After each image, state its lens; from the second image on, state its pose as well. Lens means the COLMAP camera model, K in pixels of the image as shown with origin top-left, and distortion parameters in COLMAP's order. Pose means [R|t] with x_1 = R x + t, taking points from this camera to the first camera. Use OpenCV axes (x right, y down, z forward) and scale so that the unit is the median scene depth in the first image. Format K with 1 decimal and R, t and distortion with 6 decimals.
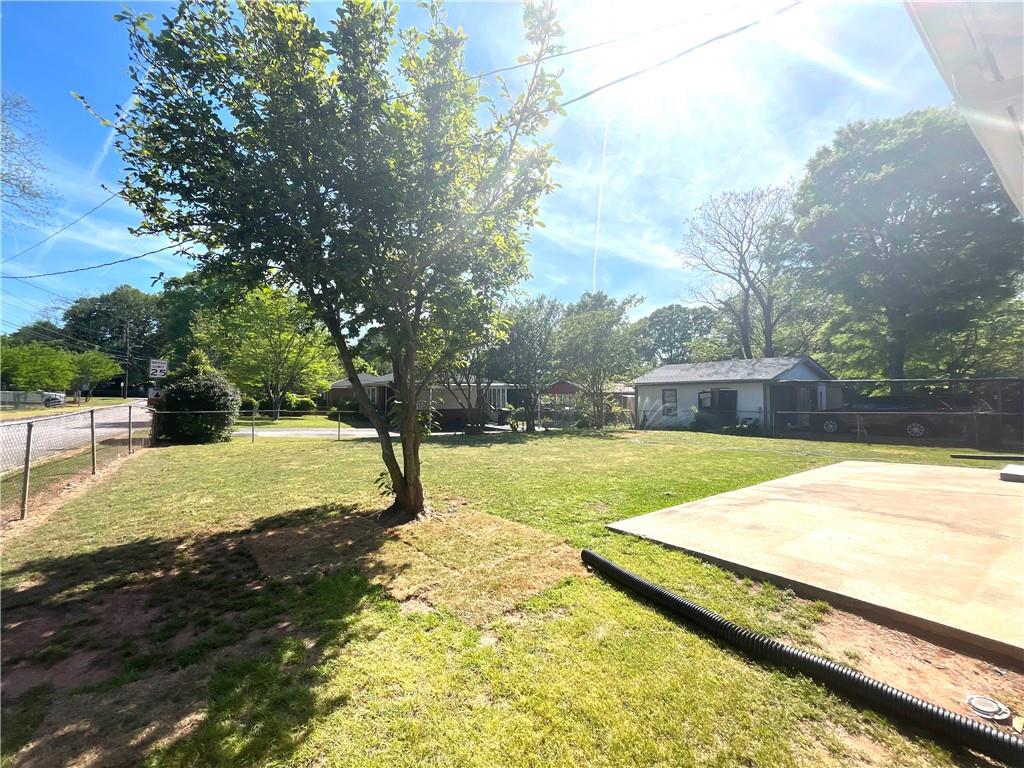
lens RADIAL K [[418.2, 0, 518.9], [0, 418.2, 381.0], [0, 0, 1]] dist [0.011830, -0.000393]
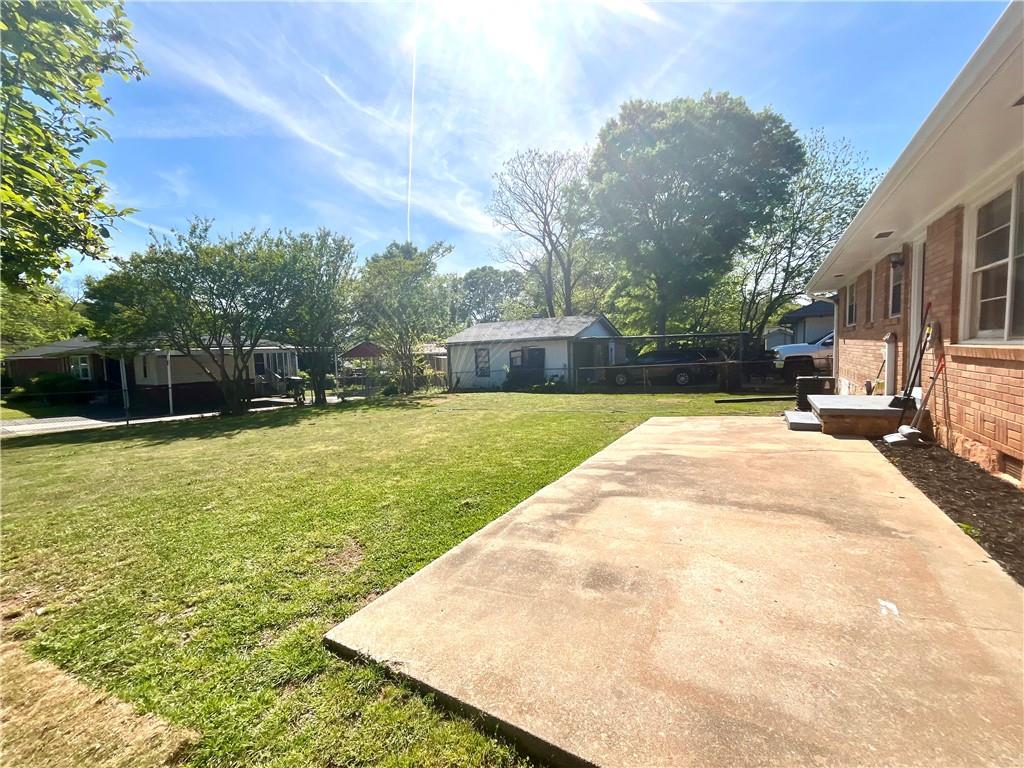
lens RADIAL K [[416.1, 0, 519.0], [0, 416.1, 381.3], [0, 0, 1]] dist [-0.003385, -0.000378]
pose [[0.910383, -0.053759, 0.410259, 0.040420], [0.016059, 0.995367, 0.094795, 0.004806], [-0.413454, -0.079711, 0.907029, 0.091793]]
